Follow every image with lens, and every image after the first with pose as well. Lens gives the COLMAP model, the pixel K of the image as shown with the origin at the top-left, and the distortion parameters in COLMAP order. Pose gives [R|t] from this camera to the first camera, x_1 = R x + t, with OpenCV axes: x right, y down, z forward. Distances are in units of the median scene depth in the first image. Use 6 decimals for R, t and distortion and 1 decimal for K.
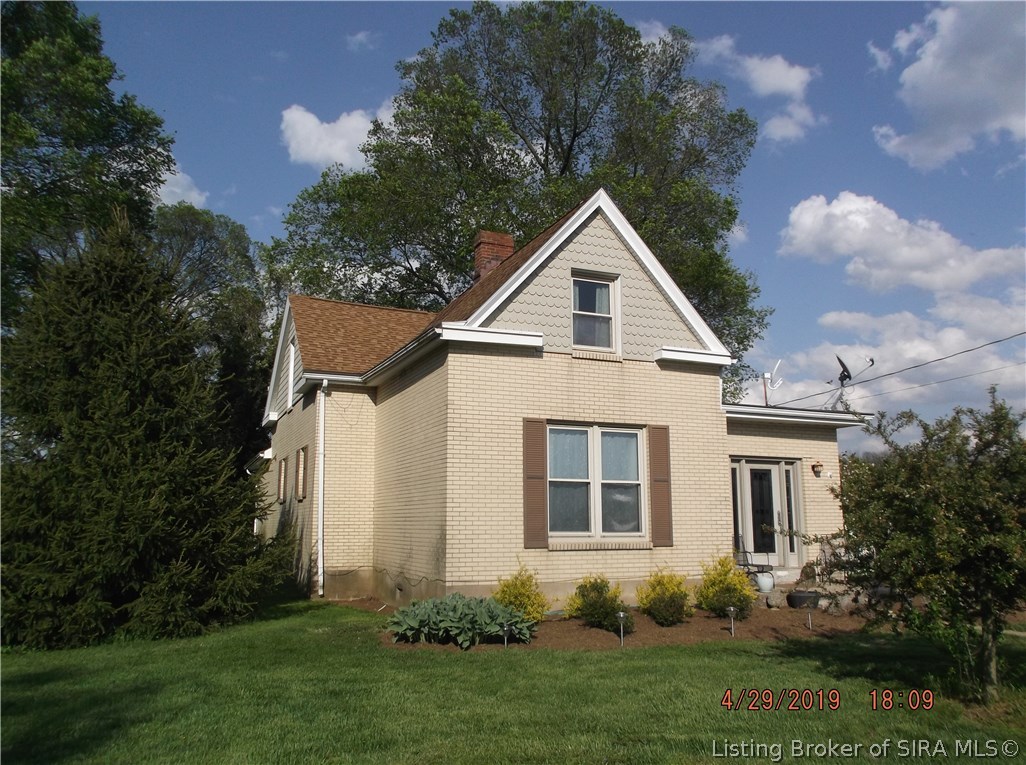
lens RADIAL K [[783.7, 0, 509.8], [0, 783.7, 367.6], [0, 0, 1]] dist [-0.043231, 0.000577]
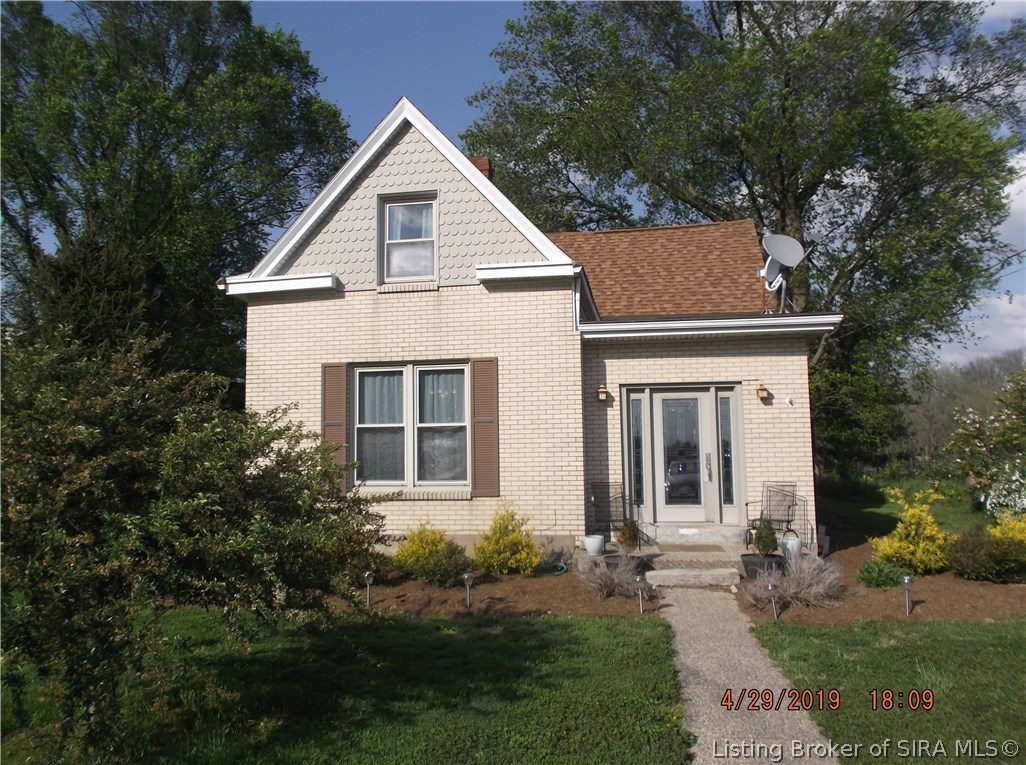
lens RADIAL K [[783.7, 0, 509.8], [0, 783.7, 367.6], [0, 0, 1]] dist [-0.043231, 0.000577]
pose [[0.857450, -0.080947, -0.508160, 0.666677], [0.117076, 0.992338, 0.039477, 0.055218], [0.501071, -0.093343, 0.860357, 0.277121]]
